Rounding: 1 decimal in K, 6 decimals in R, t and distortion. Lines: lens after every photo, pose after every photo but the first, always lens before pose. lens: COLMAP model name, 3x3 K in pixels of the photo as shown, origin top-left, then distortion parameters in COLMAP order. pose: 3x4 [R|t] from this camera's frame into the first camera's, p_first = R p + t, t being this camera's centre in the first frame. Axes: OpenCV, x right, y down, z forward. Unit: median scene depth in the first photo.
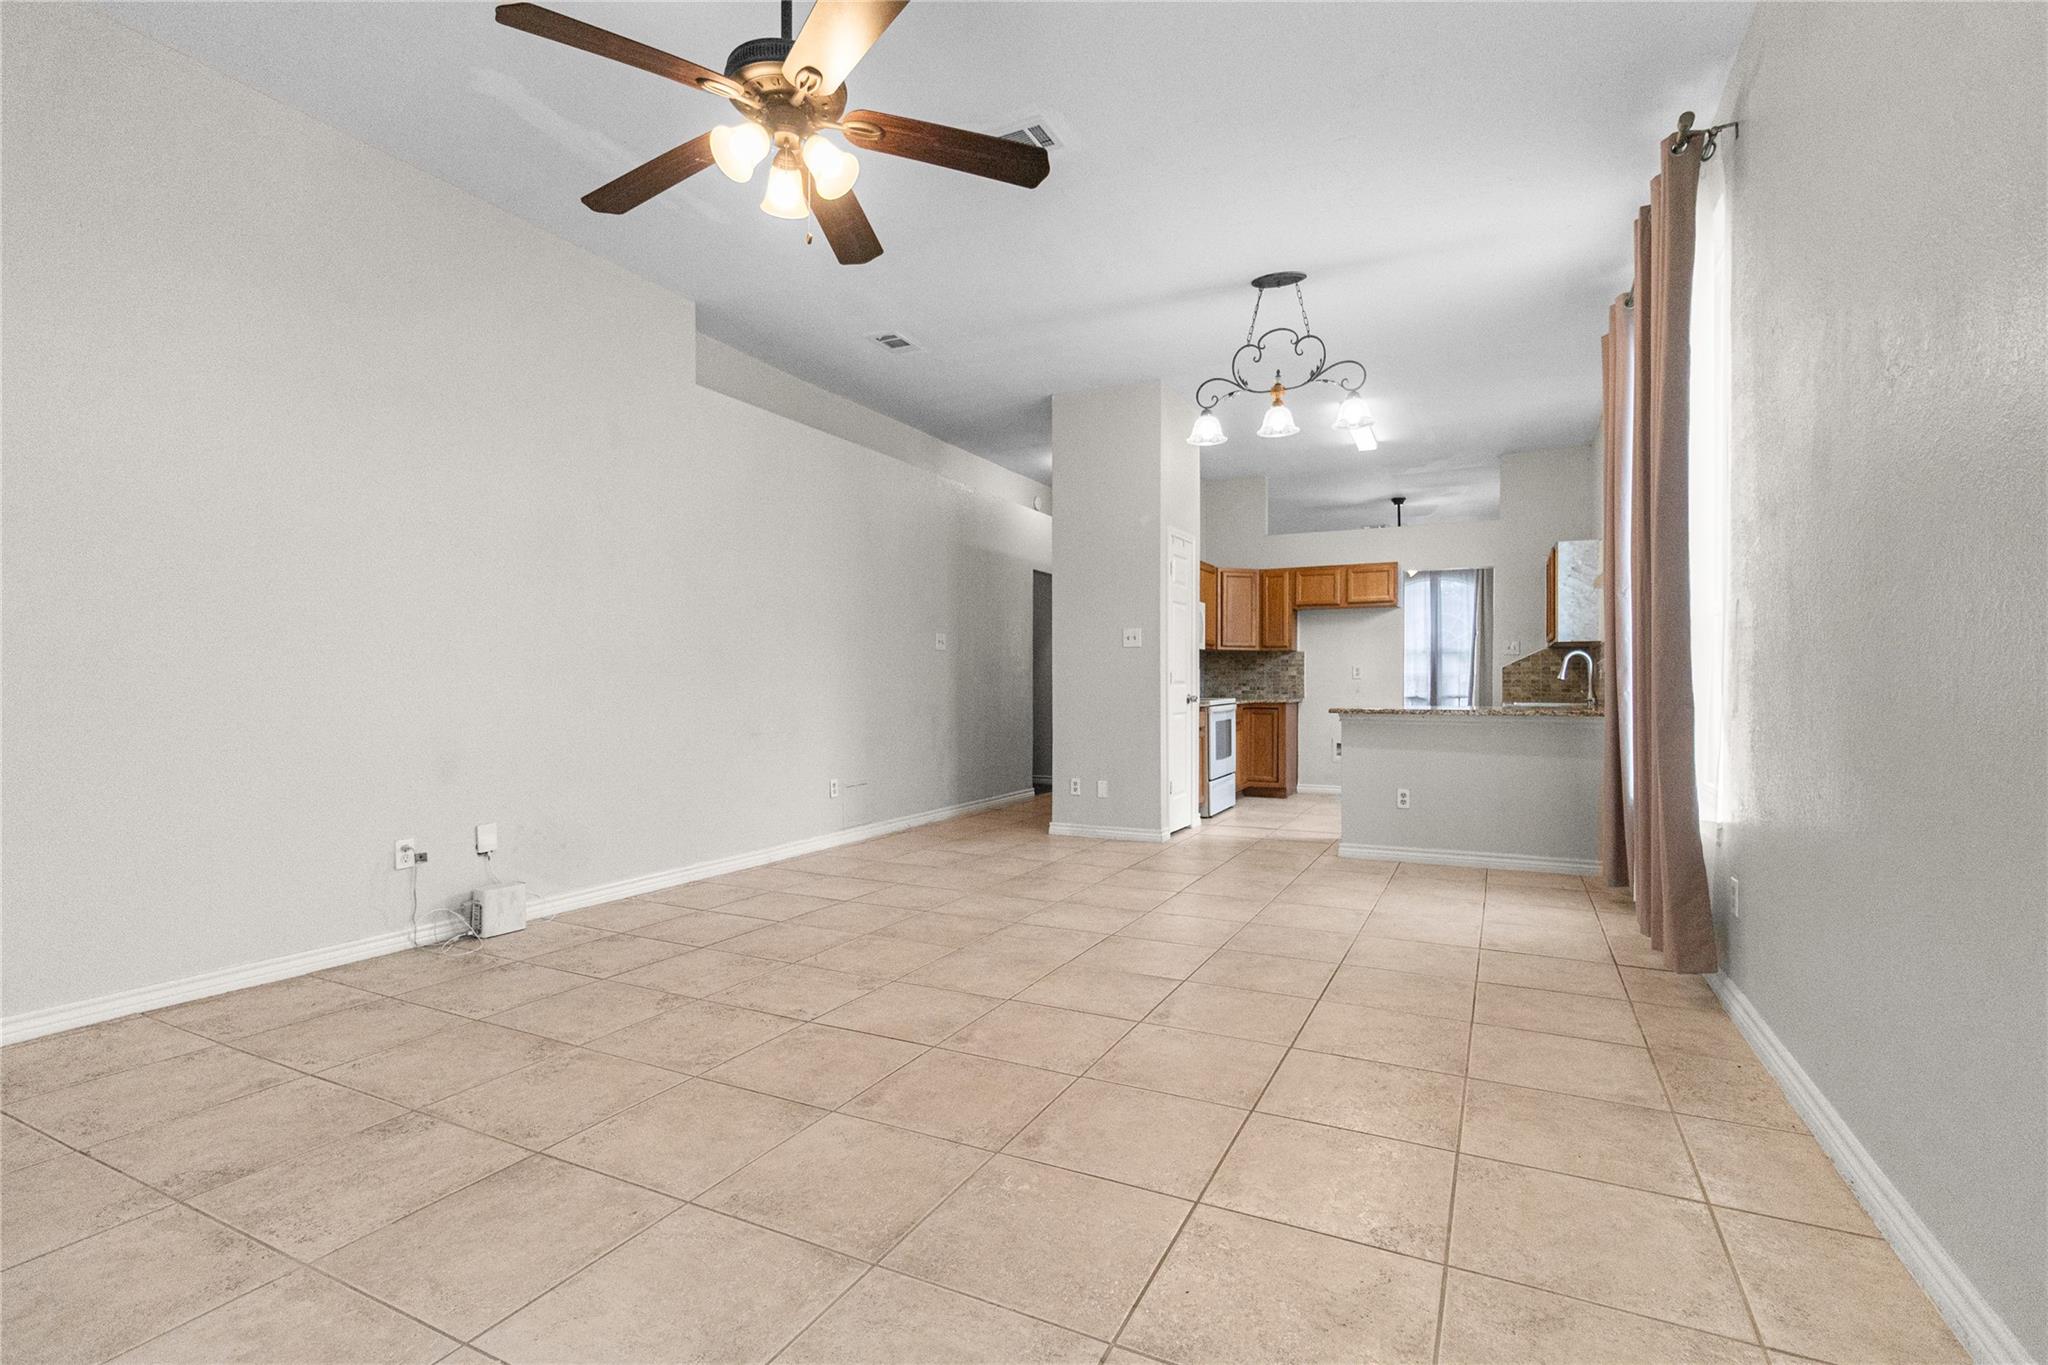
lens RADIAL K [[956.7, 0, 1024.3], [0, 956.7, 688.4], [0, 0, 1]] dist [0.001233, 0.002228]
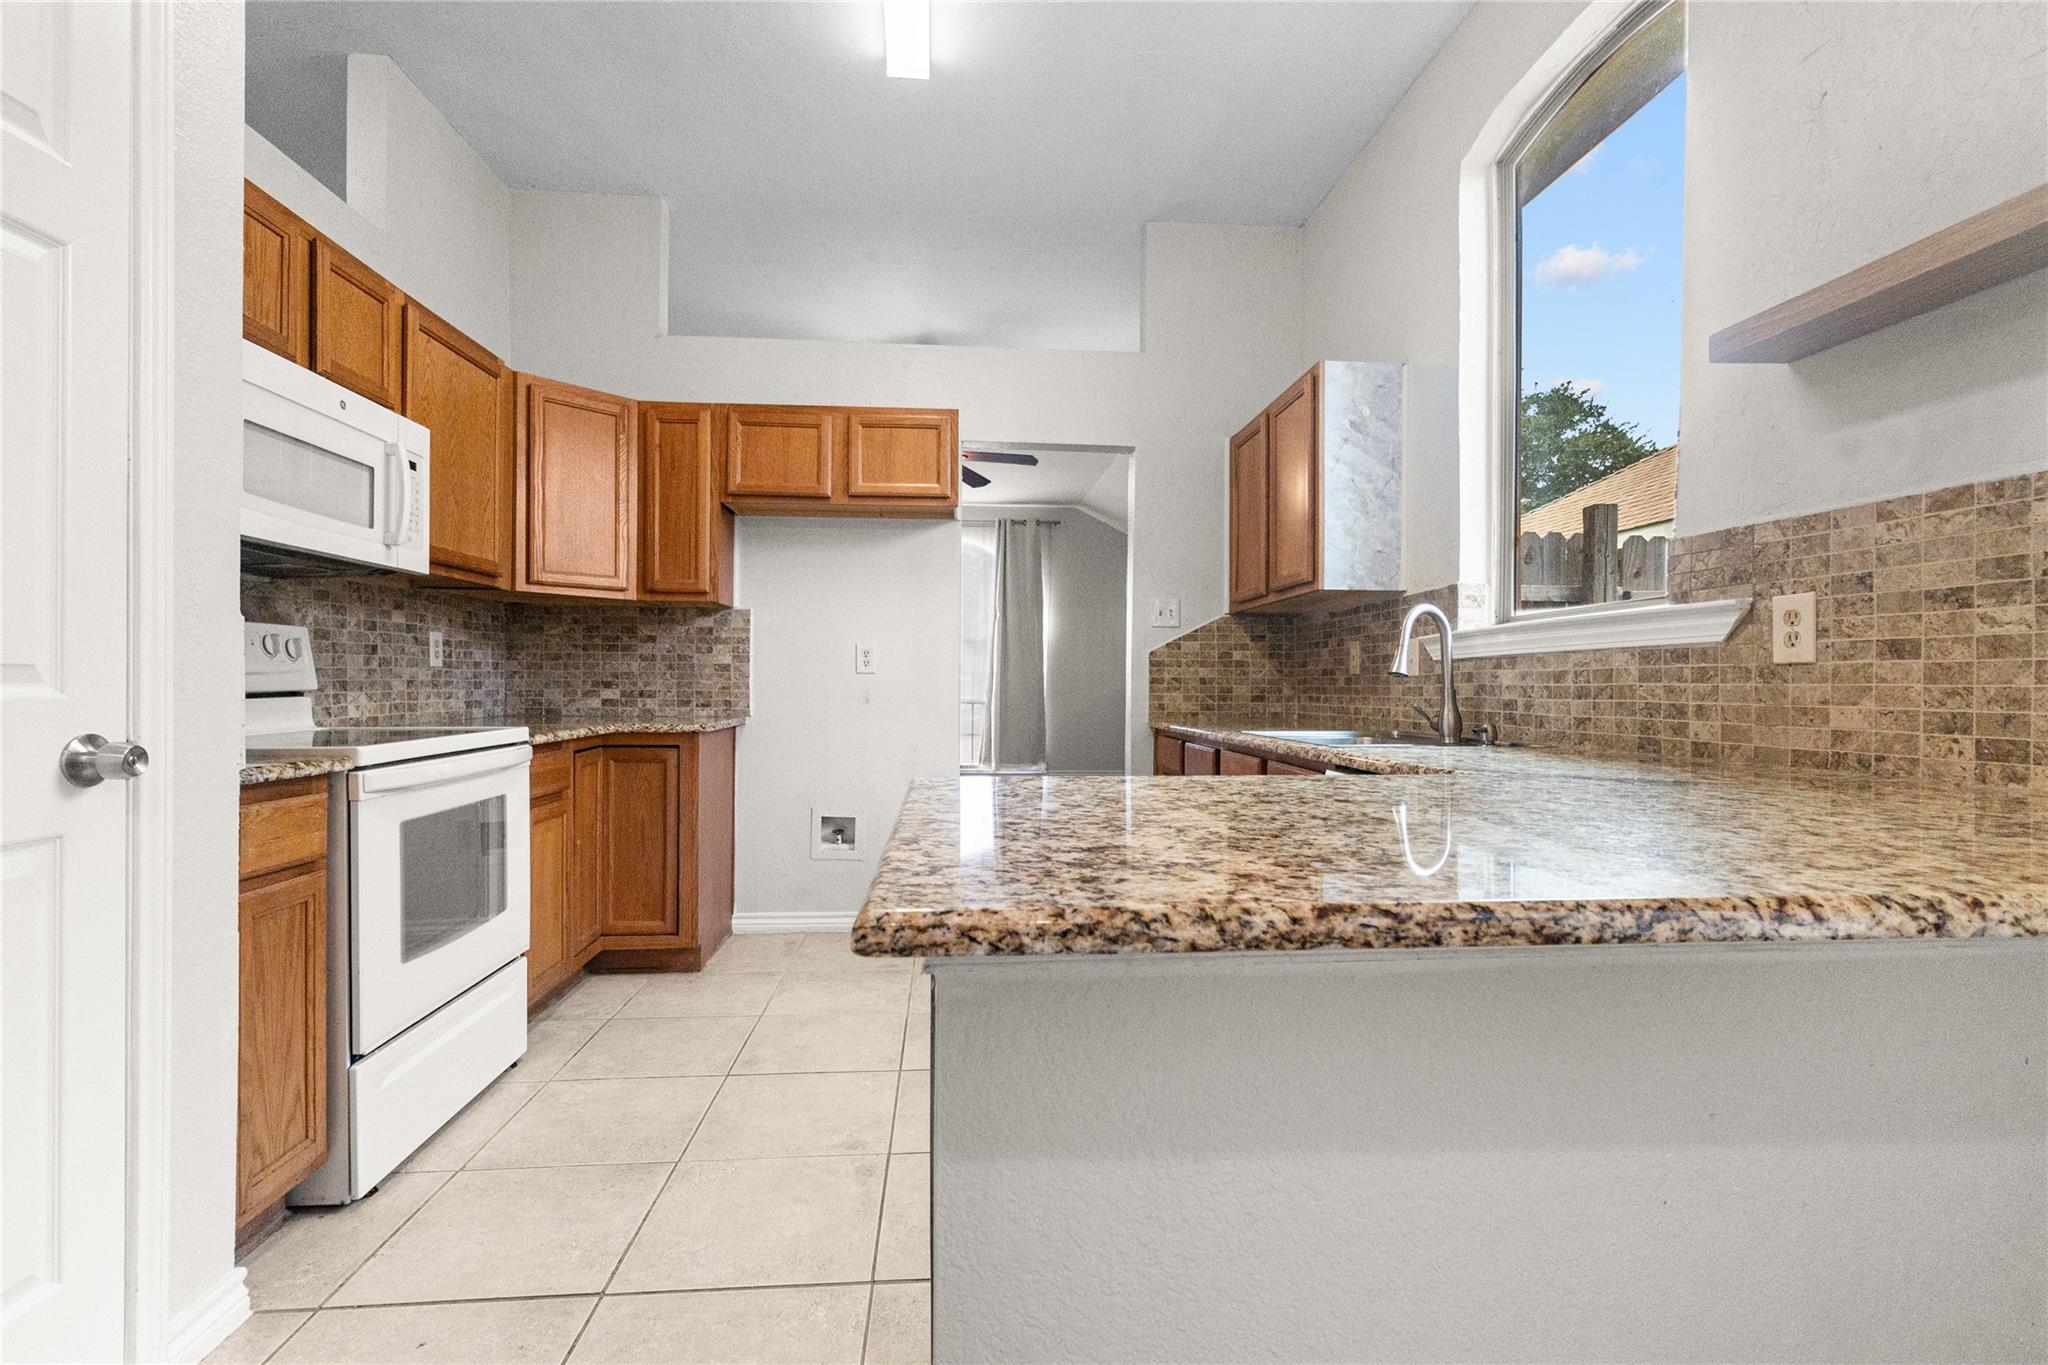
lens RADIAL K [[956.7, 0, 1027.1], [0, 956.7, 682.7], [0, 0, 1]] dist [0.001233, 0.002228]
pose [[0.855571, 0.005236, 0.517659, 0.182410], [-0.002215, 0.999977, -0.006454, -0.002816], [-0.517680, 0.004375, 0.855563, 0.584629]]
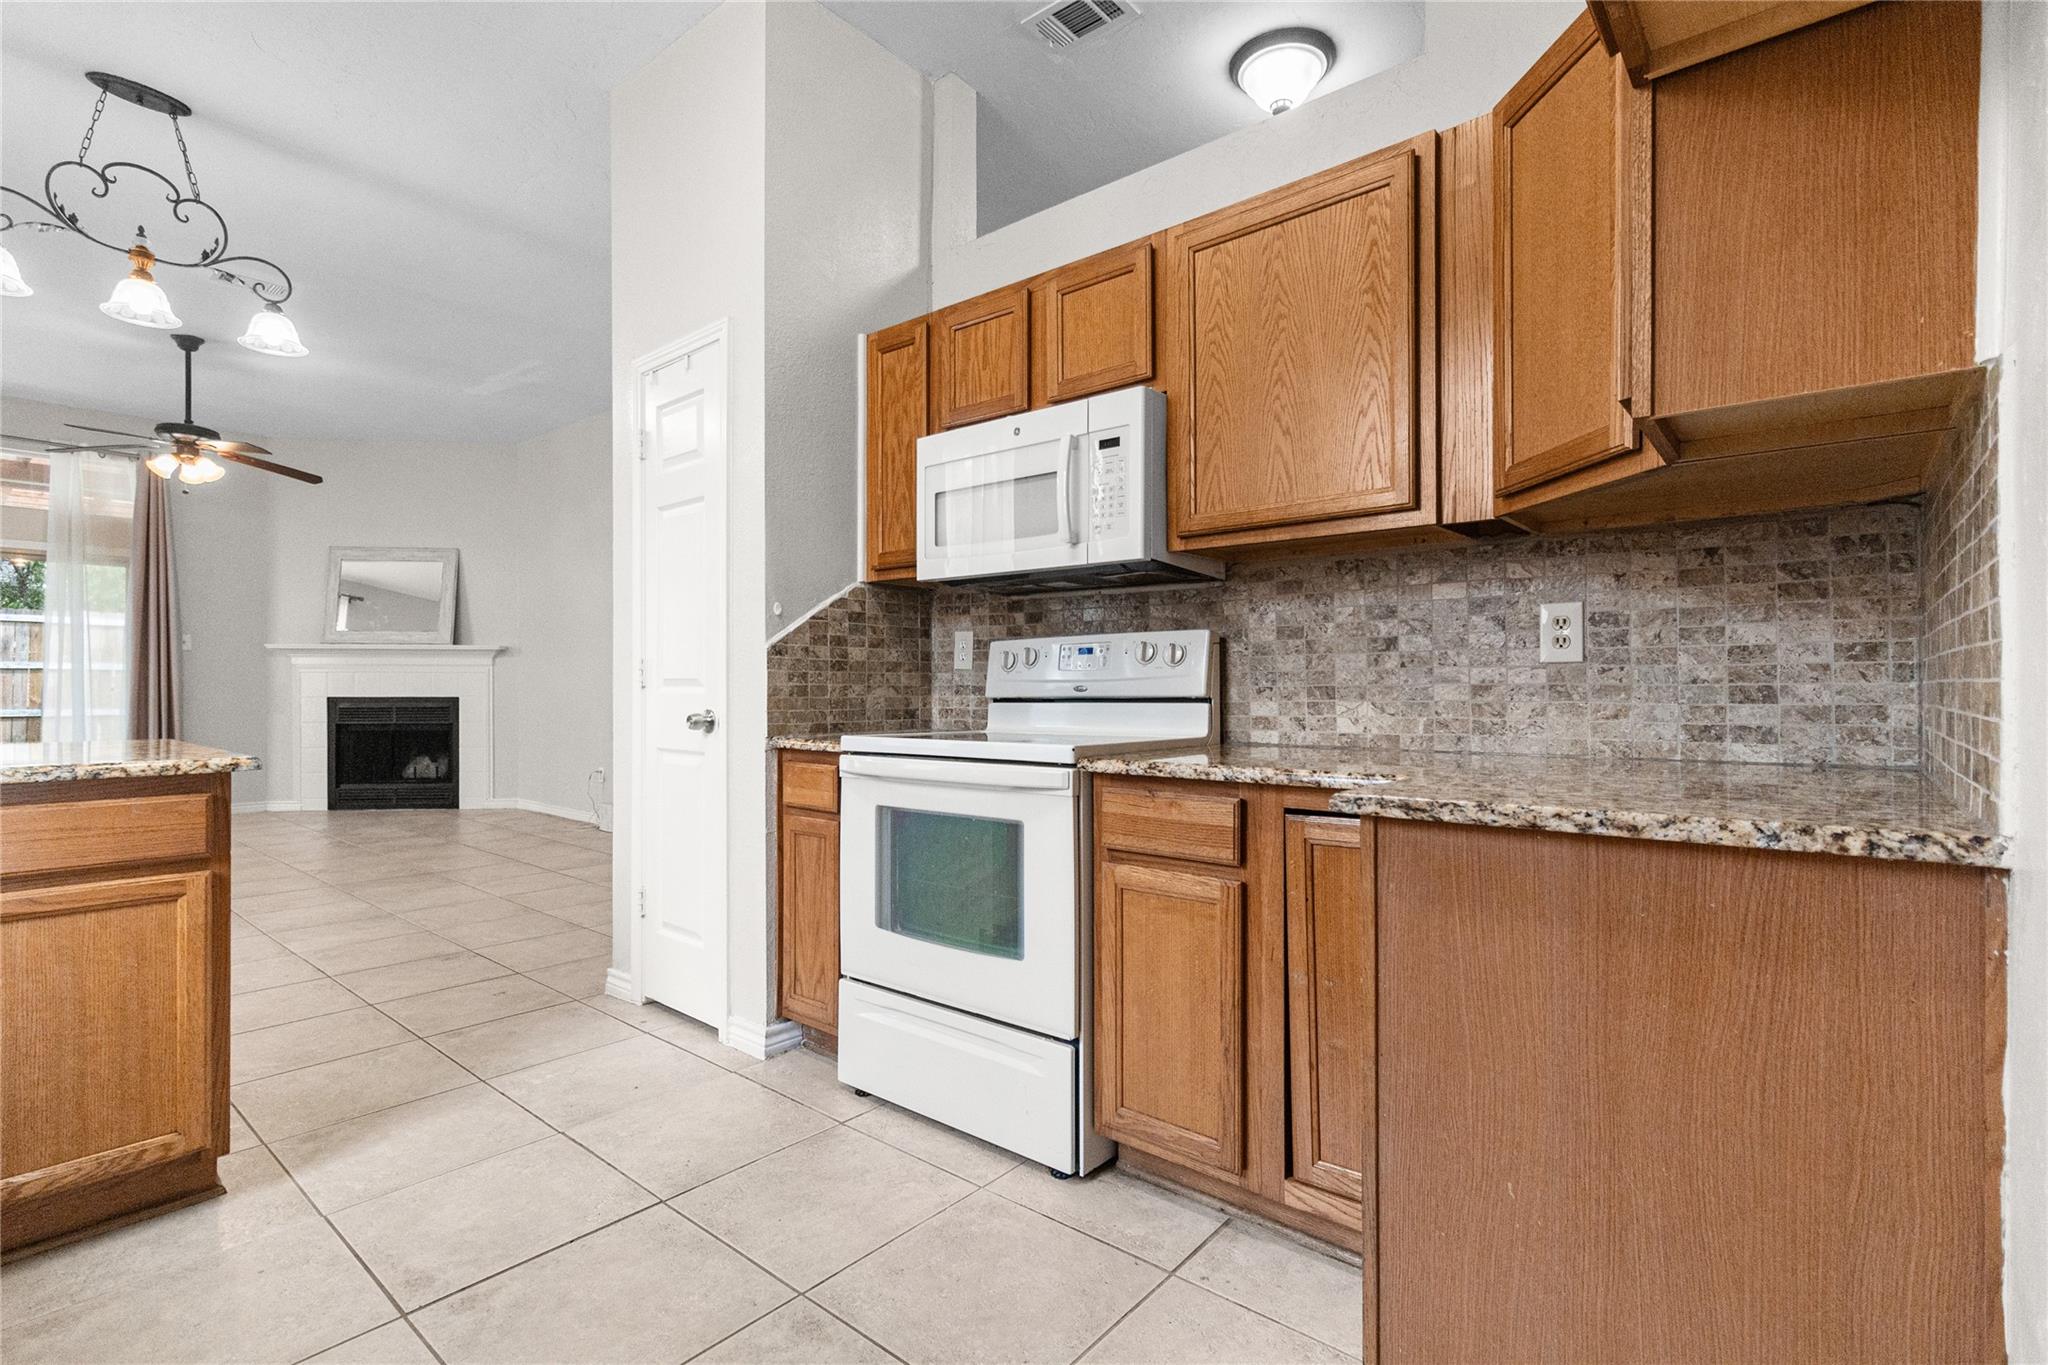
lens RADIAL K [[956.7, 0, 1033.0], [0, 956.7, 686.6], [0, 0, 1]] dist [0.001233, 0.002228]
pose [[-0.234069, 0.001745, -0.972218, 0.426883], [-0.005983, 0.999977, 0.003235, -0.005350], [0.972202, 0.006574, -0.234053, 0.967691]]
